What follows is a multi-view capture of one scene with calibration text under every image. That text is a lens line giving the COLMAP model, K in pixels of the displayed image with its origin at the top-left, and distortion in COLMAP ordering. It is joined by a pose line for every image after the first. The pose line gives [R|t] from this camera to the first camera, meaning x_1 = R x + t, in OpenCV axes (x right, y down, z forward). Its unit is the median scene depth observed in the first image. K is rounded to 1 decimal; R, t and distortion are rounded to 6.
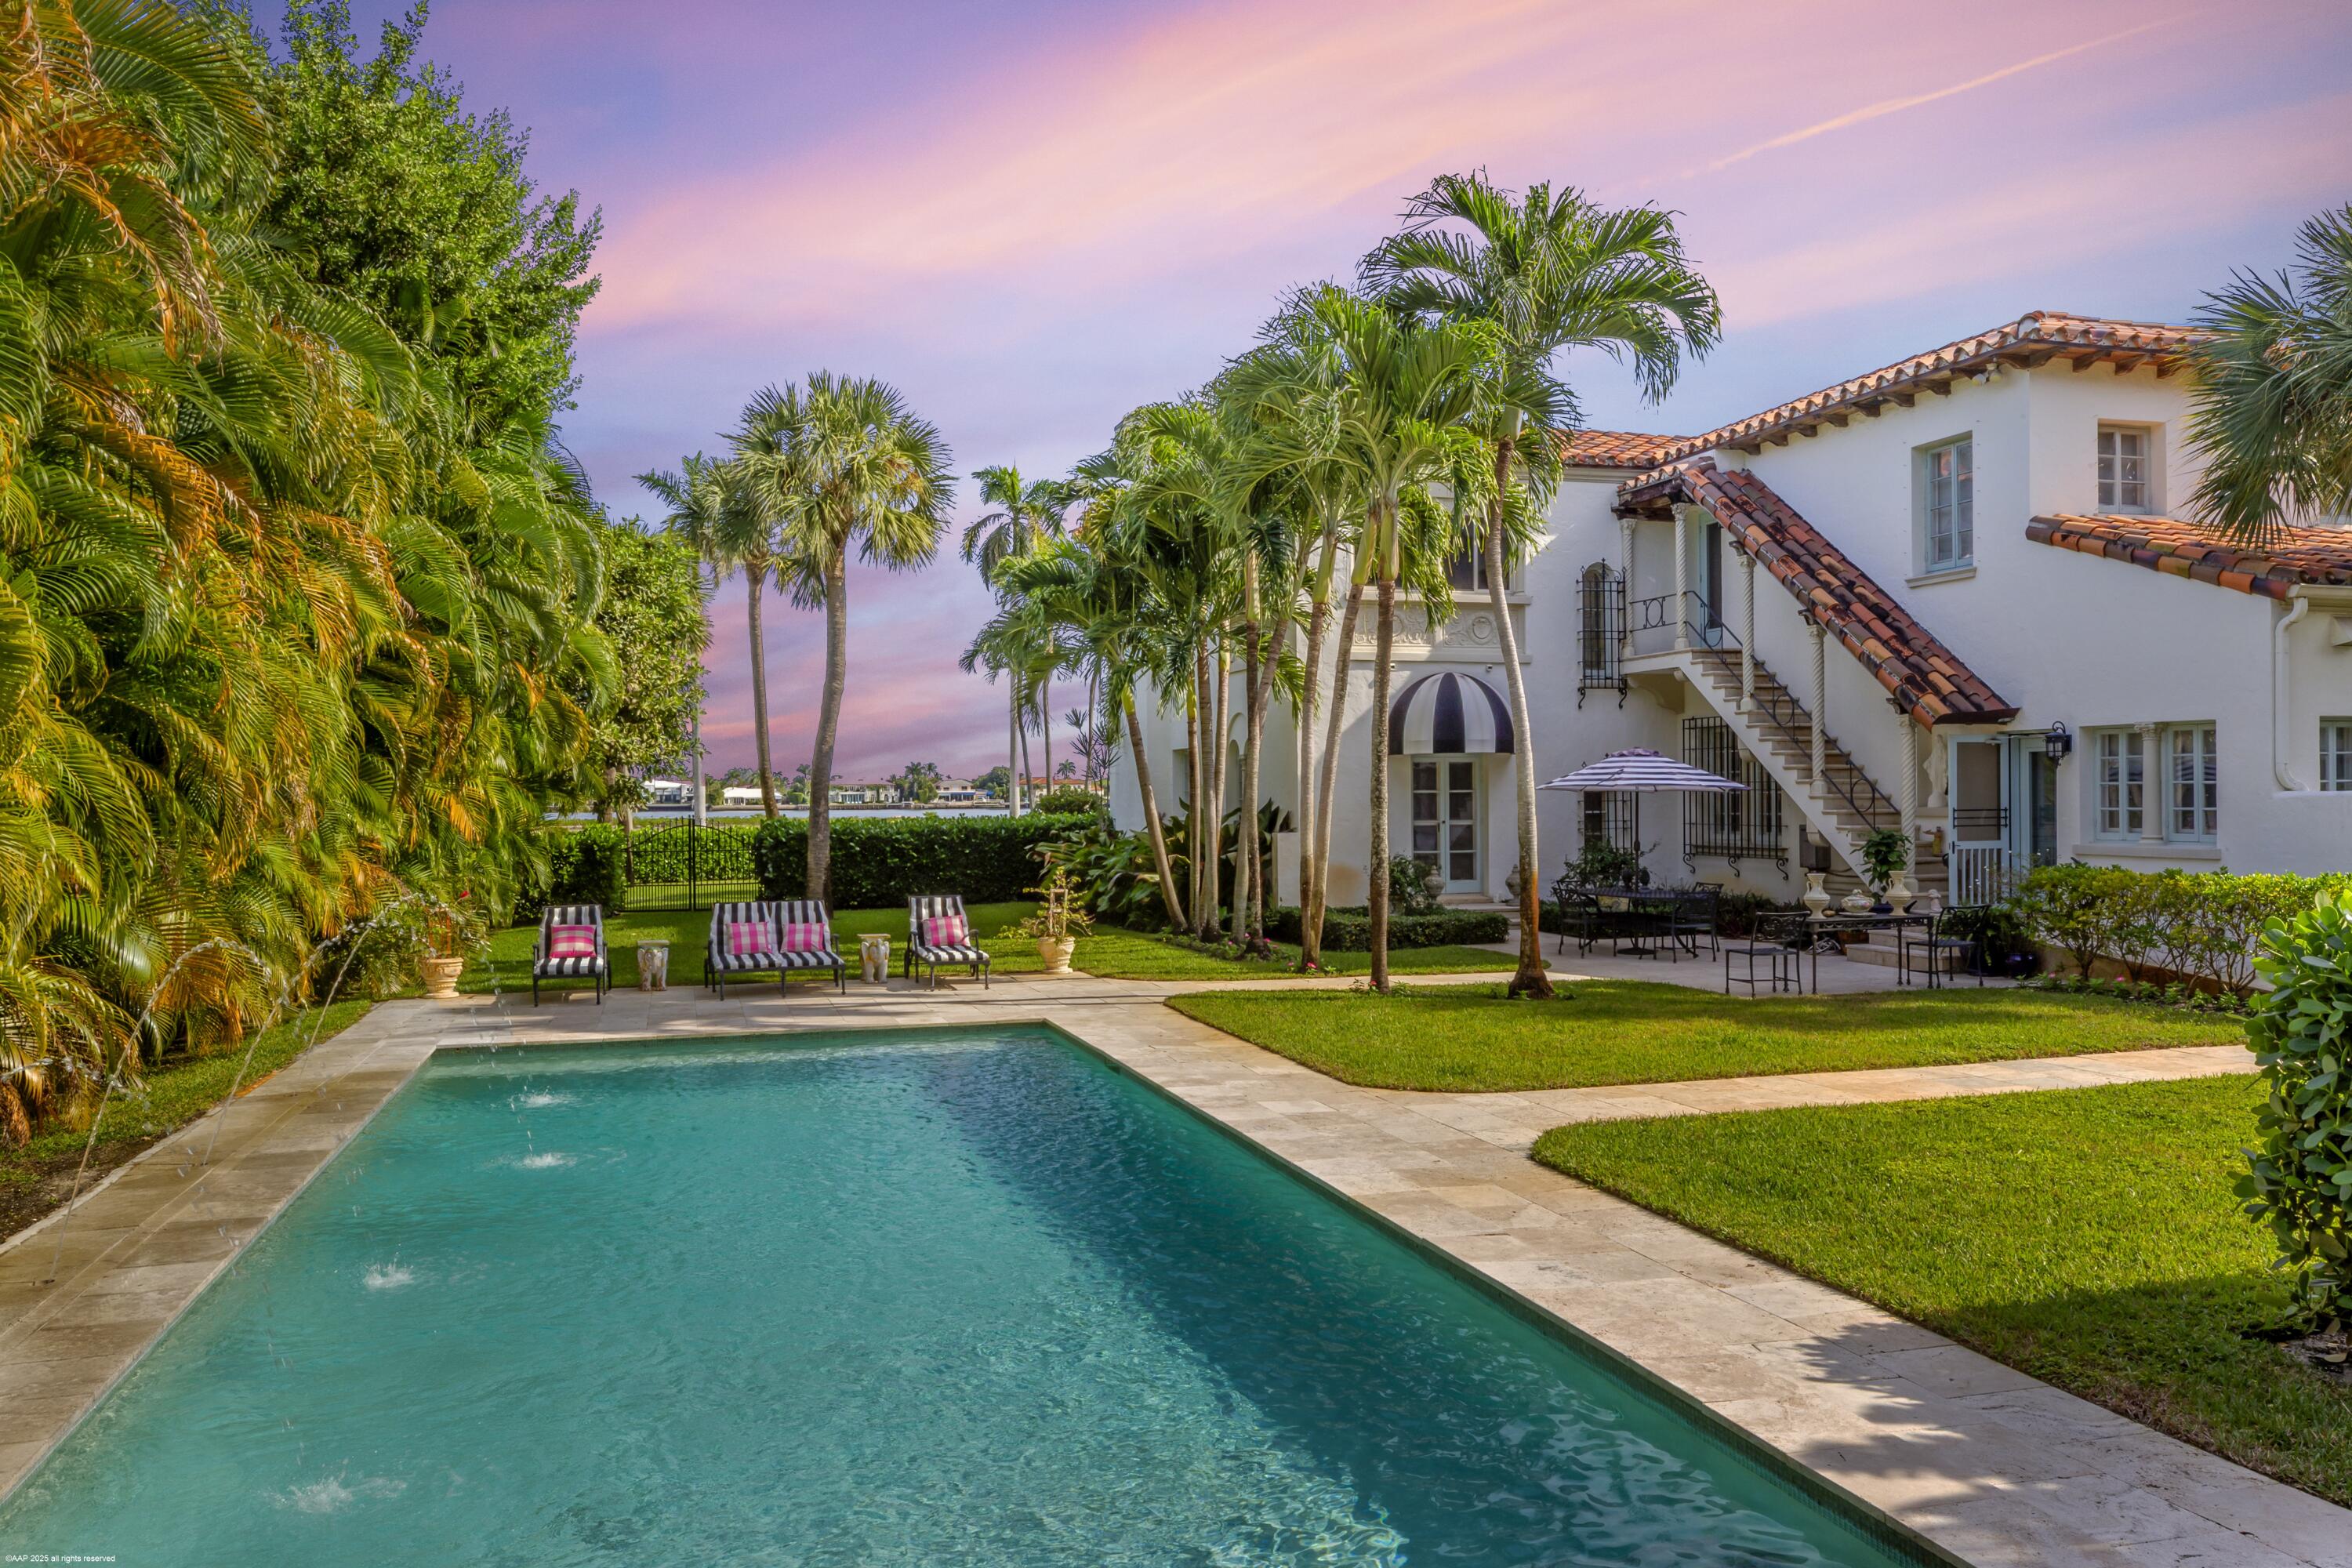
lens RADIAL K [[1697.1, 0, 1176.0], [0, 1697.1, 784.0], [0, 0, 1]] dist [-0.004722, -0.000564]
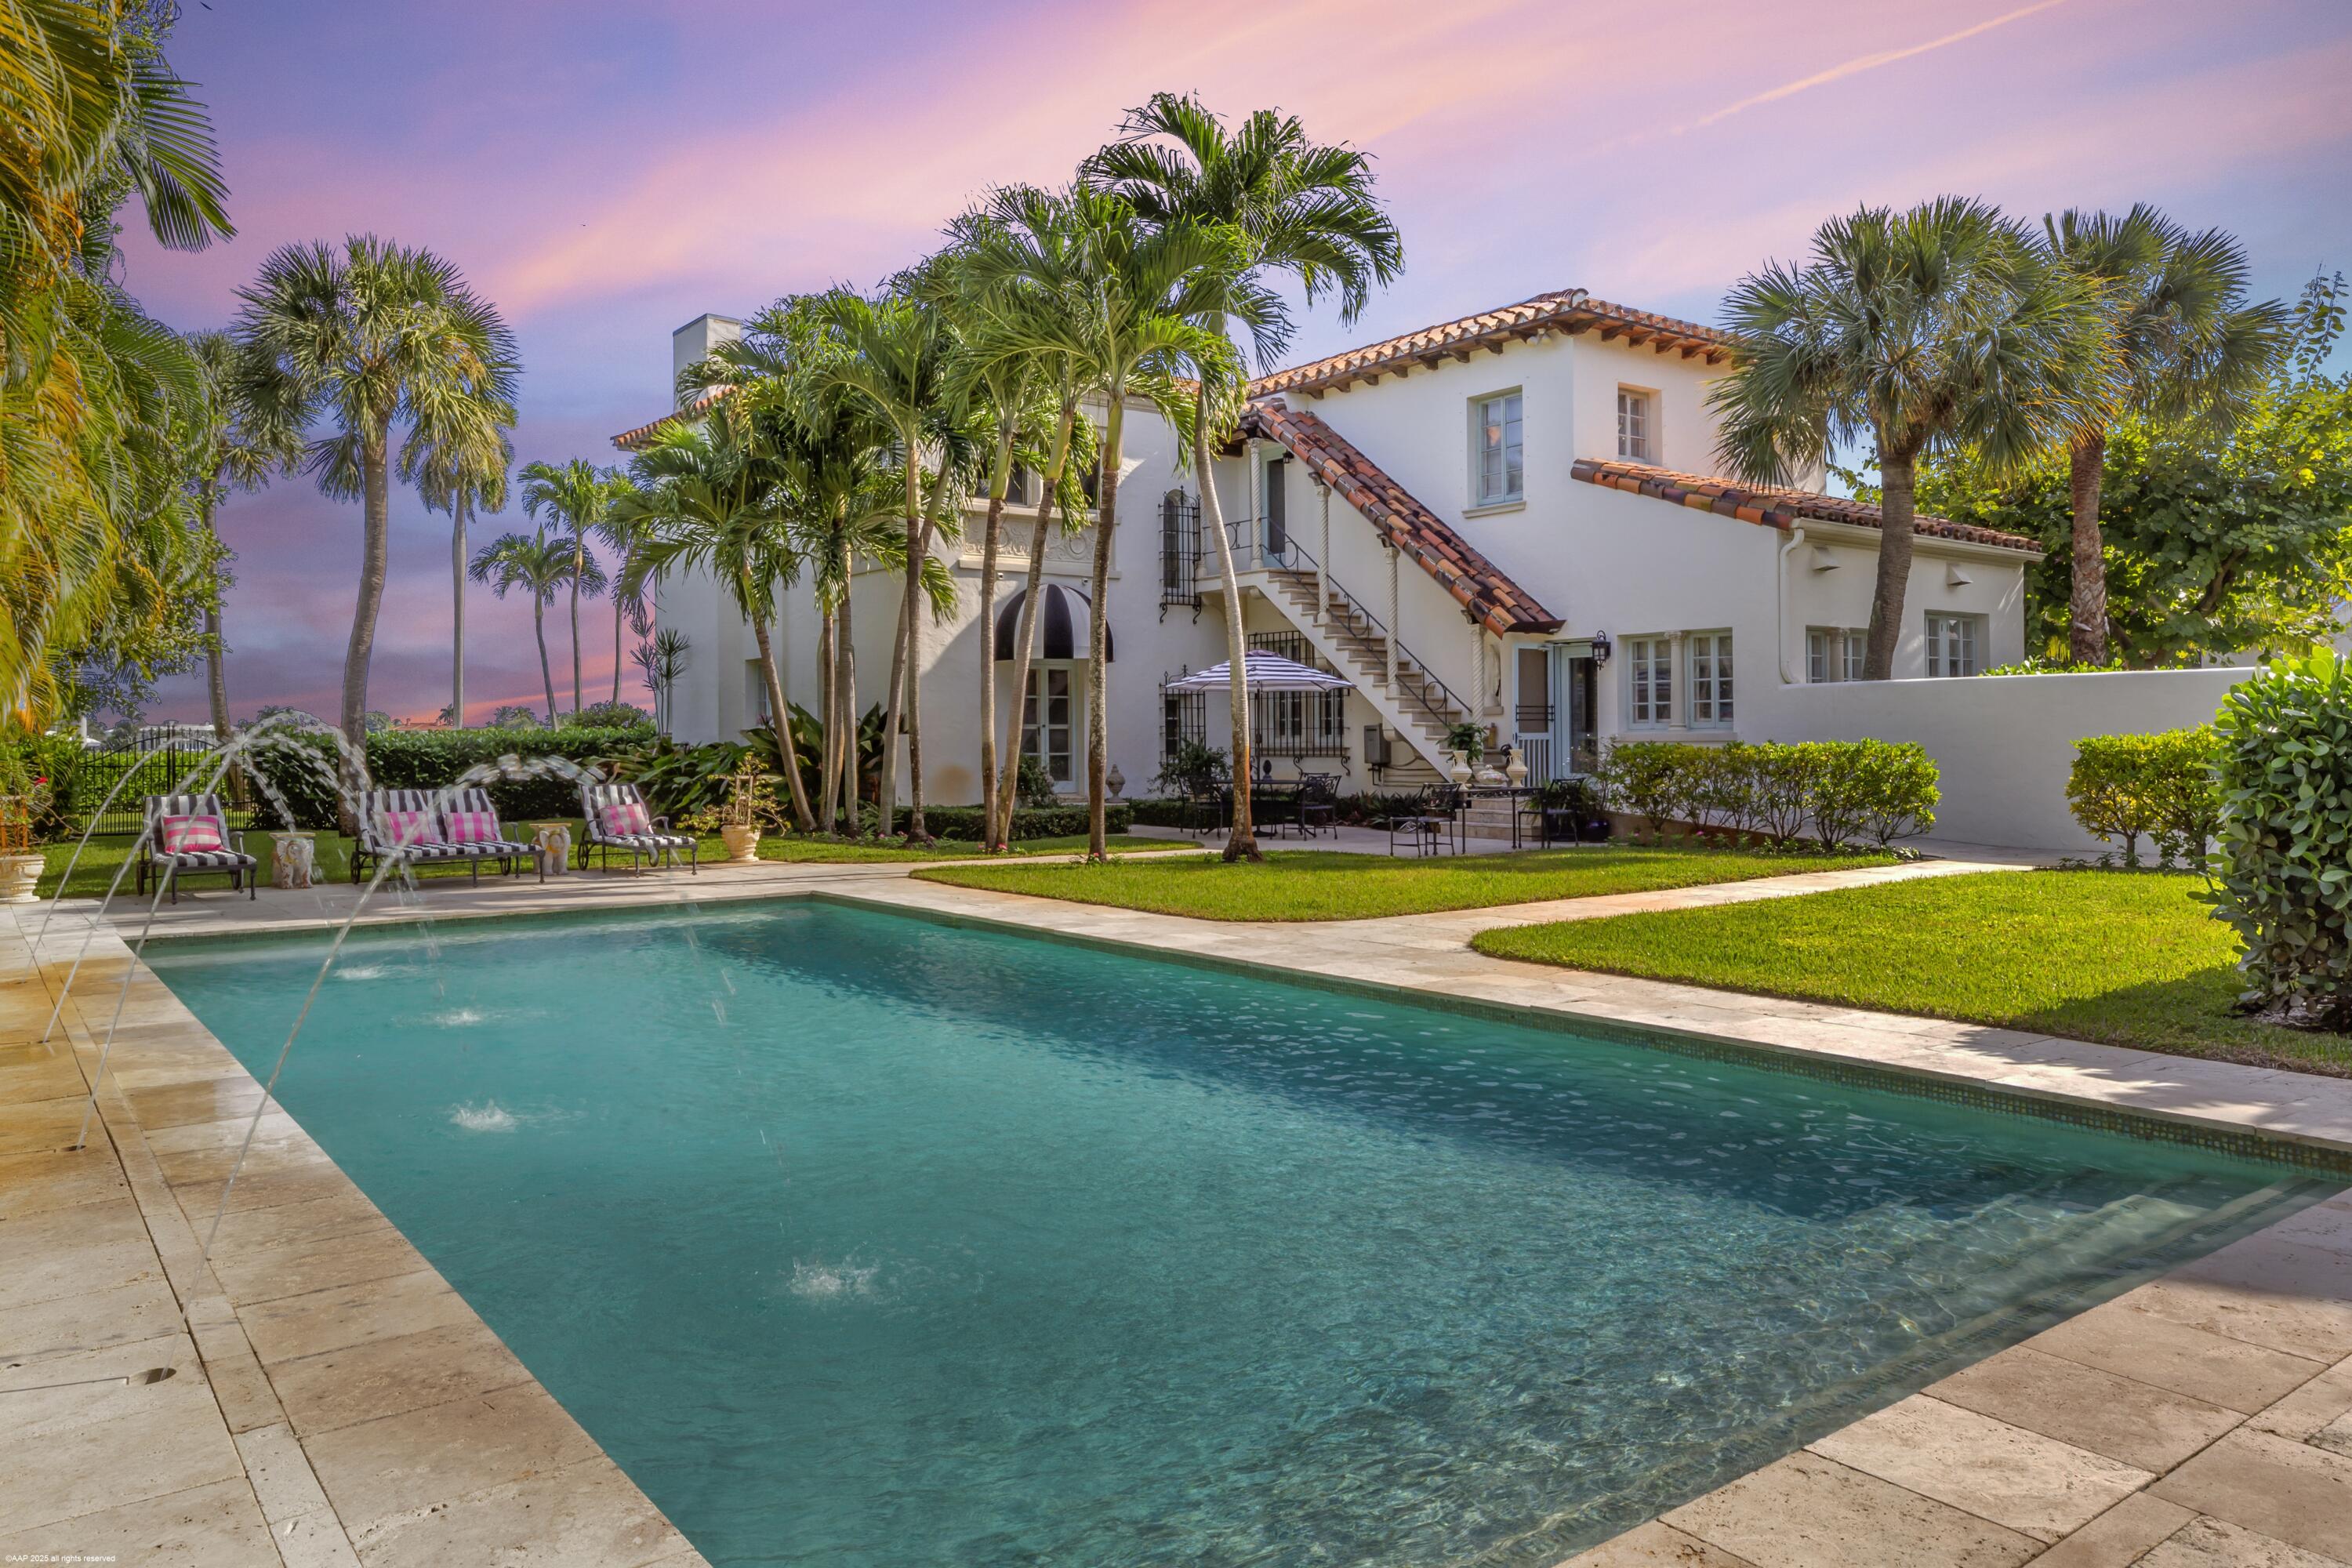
lens RADIAL K [[1621.7, 0, 1176.1], [0, 1621.7, 726.6], [0, 0, 1]] dist [0.003763, 0.002199]
pose [[0.934498, 0.004242, 0.355943, -0.152868], [-0.002462, 0.999982, -0.005455, 0.034755], [-0.355960, 0.004222, 0.934492, 0.035881]]
